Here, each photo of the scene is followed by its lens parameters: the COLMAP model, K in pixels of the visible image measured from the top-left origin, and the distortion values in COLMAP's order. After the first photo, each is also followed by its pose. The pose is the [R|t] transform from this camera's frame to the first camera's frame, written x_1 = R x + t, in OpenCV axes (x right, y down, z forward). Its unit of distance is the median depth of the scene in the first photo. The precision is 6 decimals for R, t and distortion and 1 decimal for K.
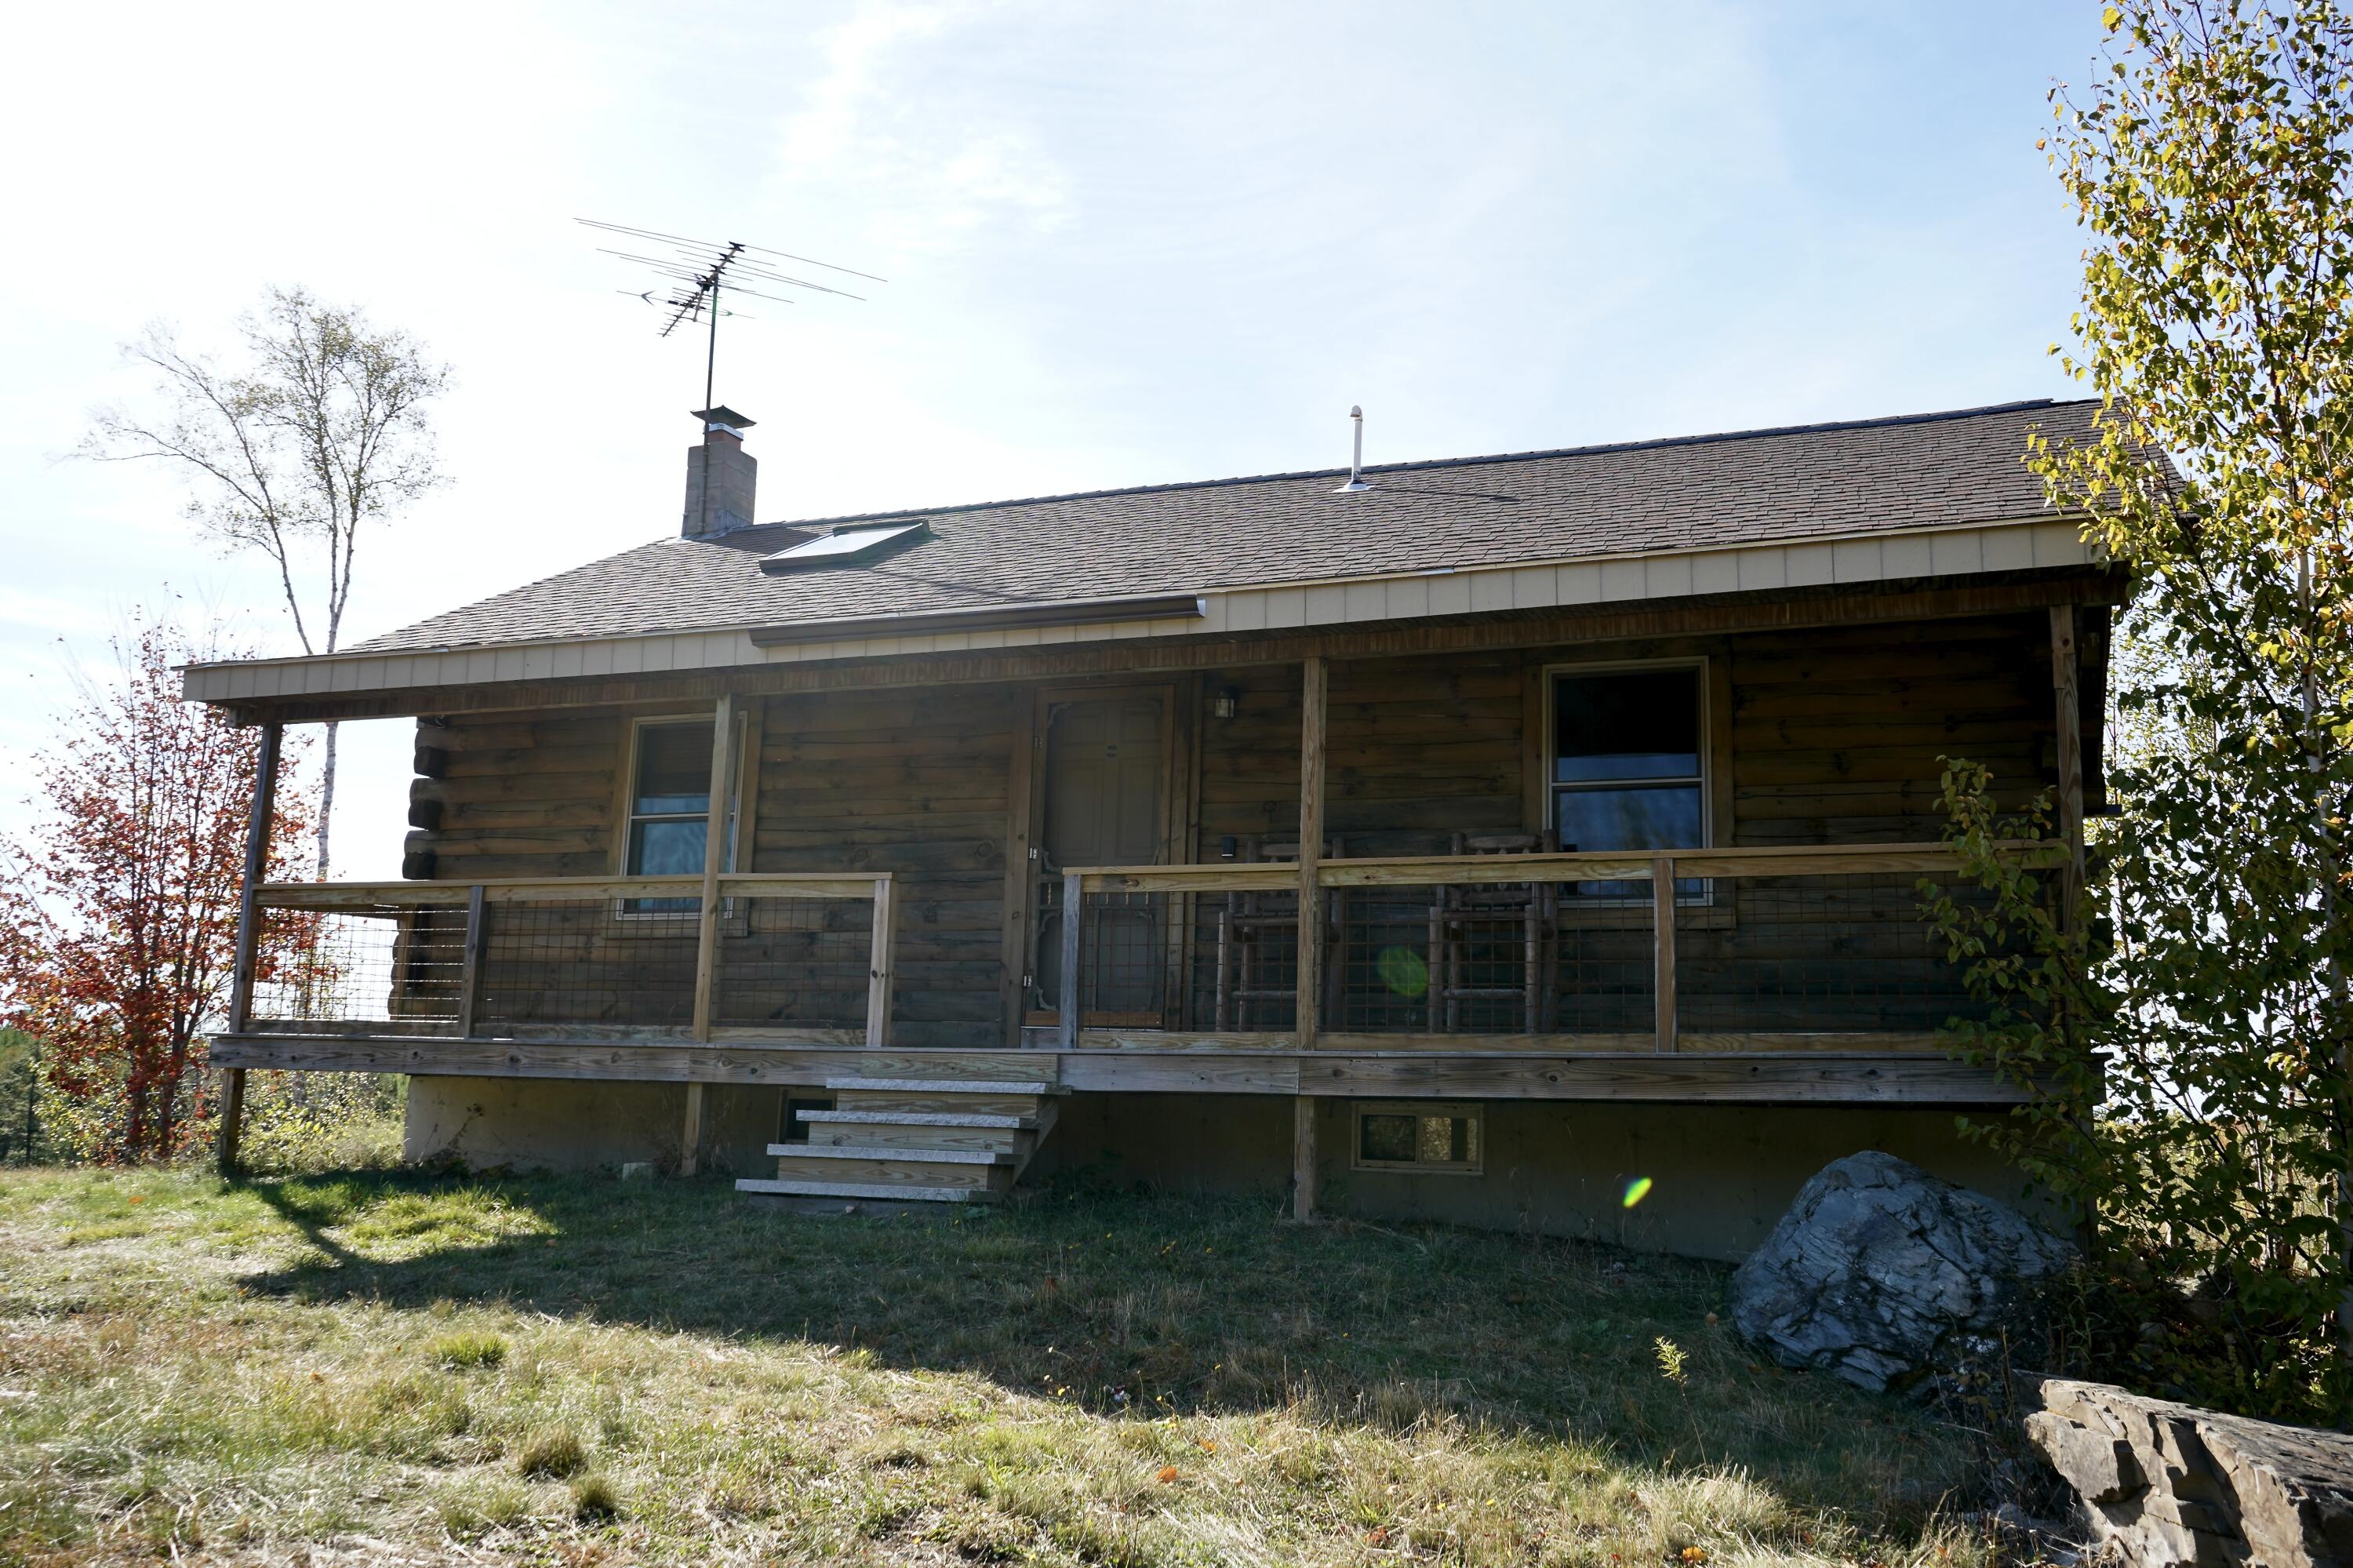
lens RADIAL K [[1930.3, 0, 1209.8], [0, 1930.3, 785.5], [0, 0, 1]] dist [-0.019032, 0.011053]
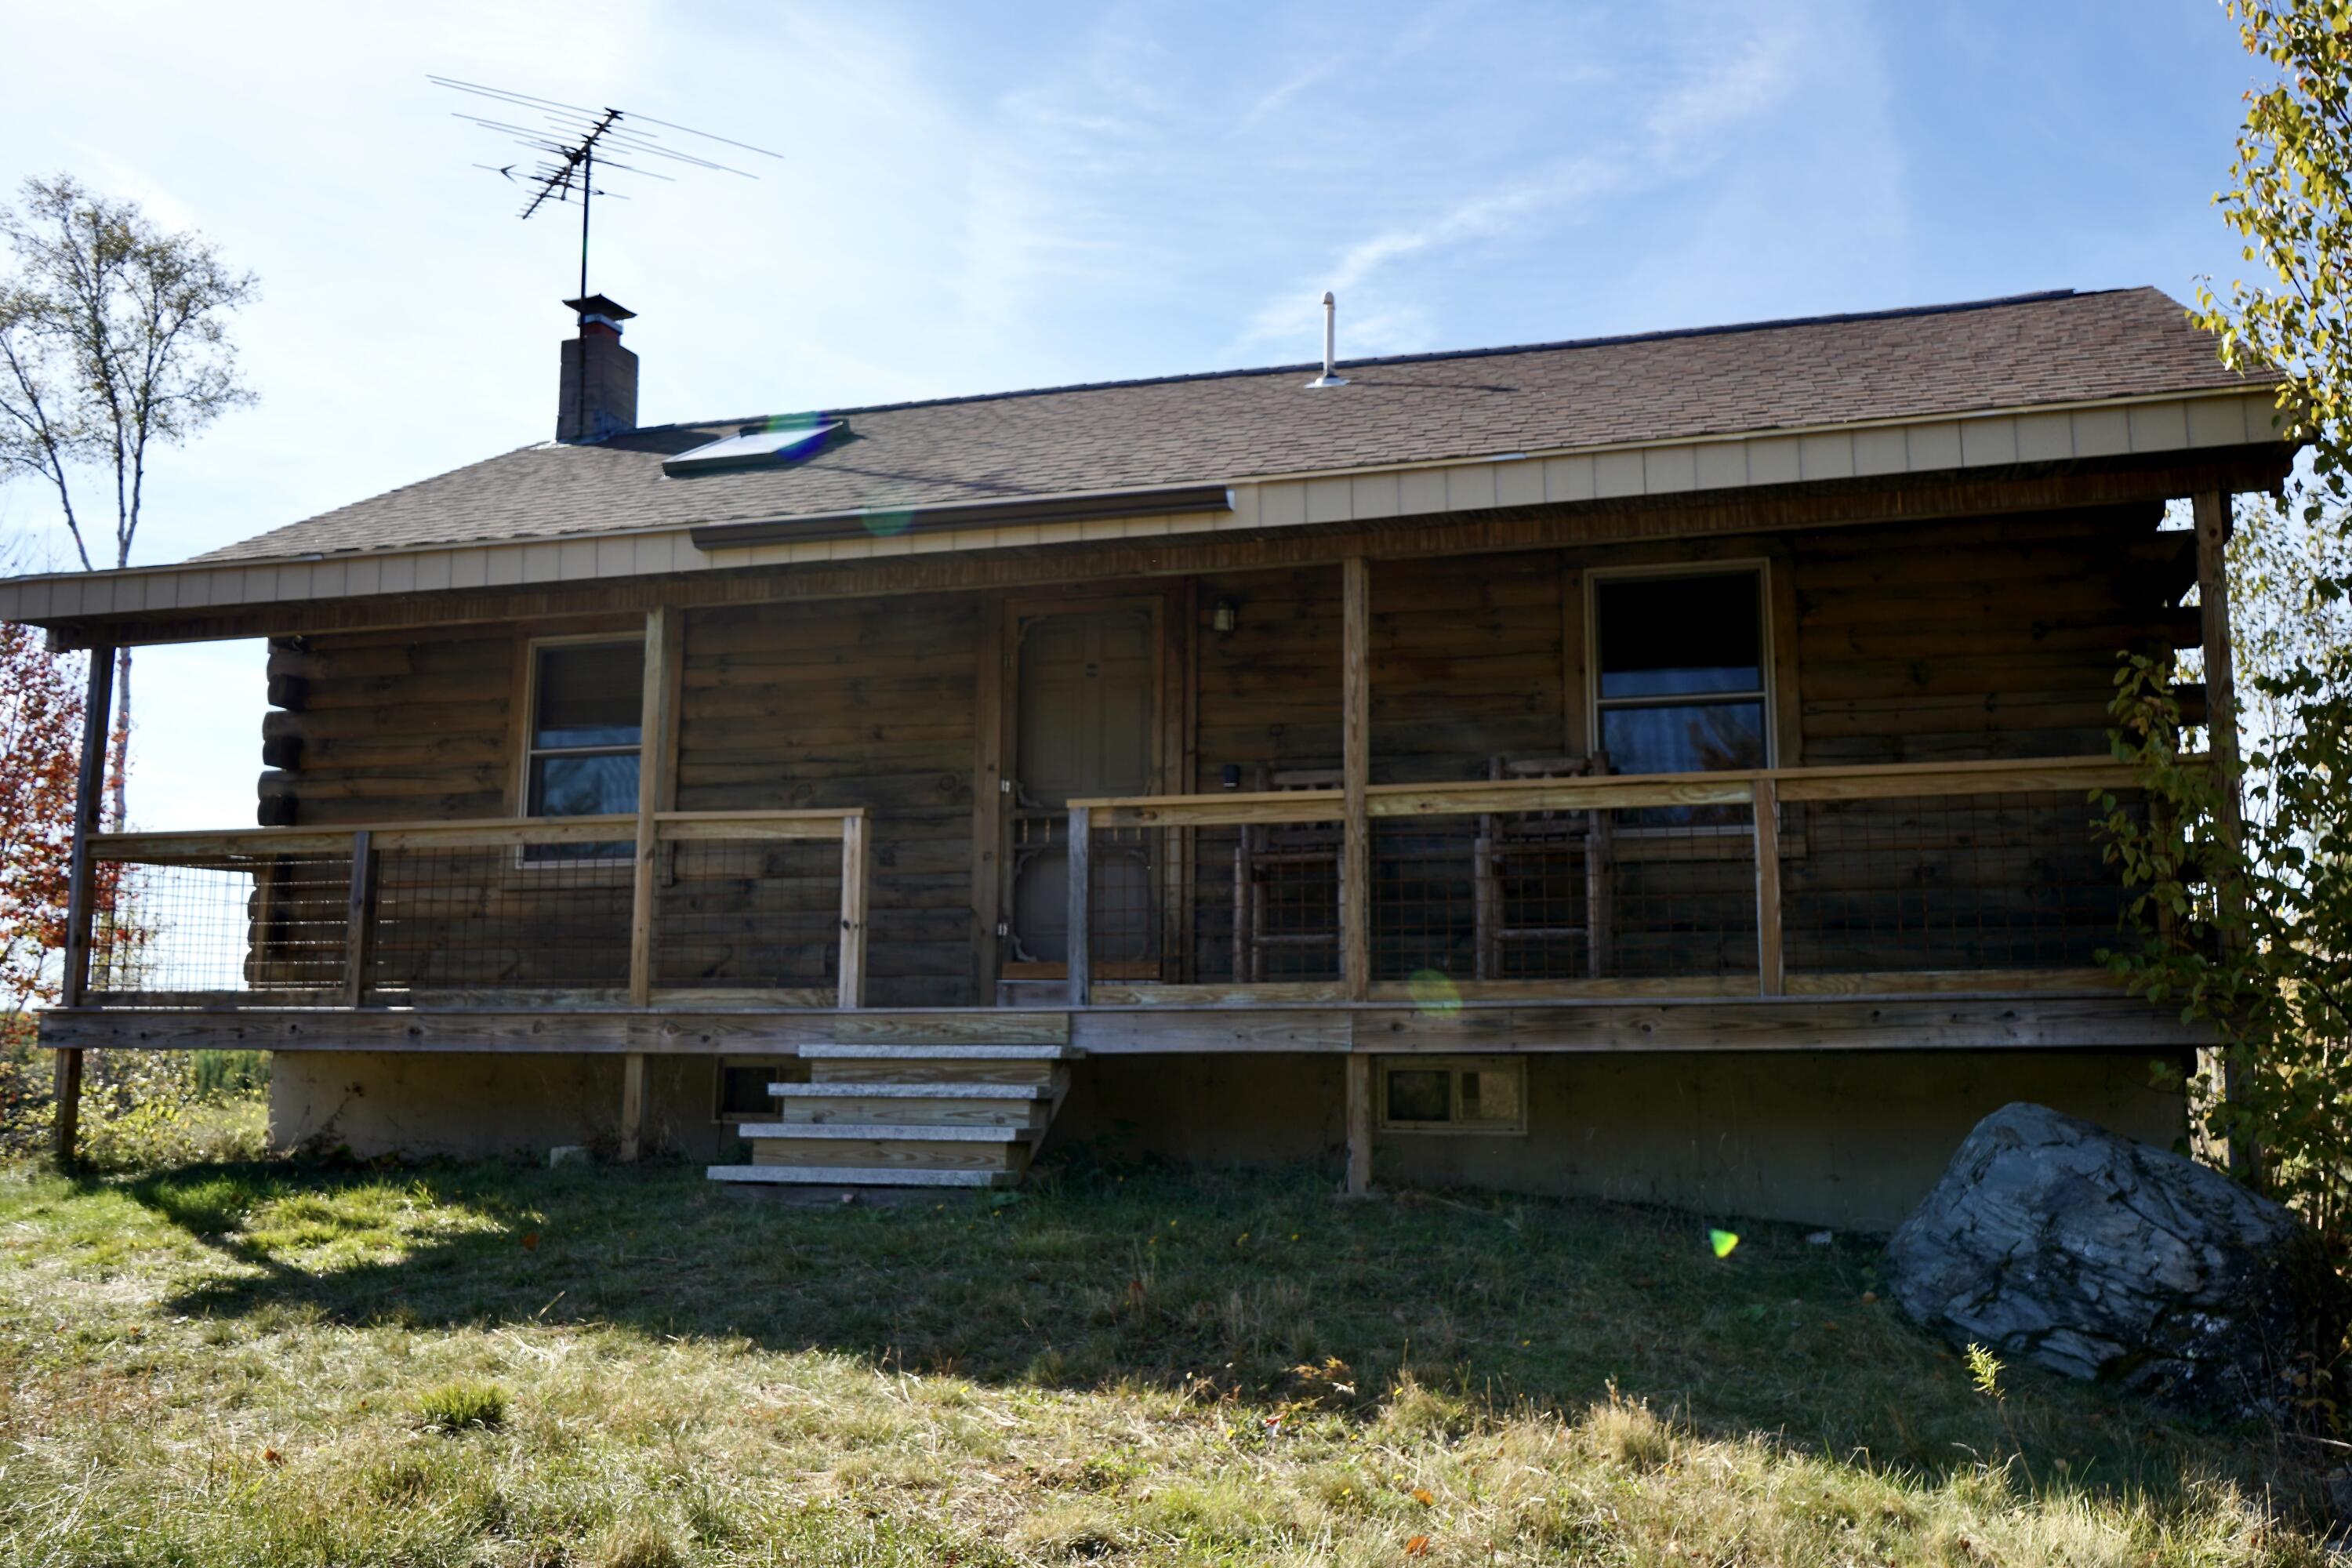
lens RADIAL K [[1938.3, 0, 1176.0], [0, 1938.3, 784.0], [0, 0, 1]] dist [-0.007589, -0.000496]
pose [[0.996496, -0.012221, 0.082741, -0.094550], [0.009820, 0.999521, 0.029365, 0.009569], [-0.083060, -0.028450, 0.996138, 0.113526]]
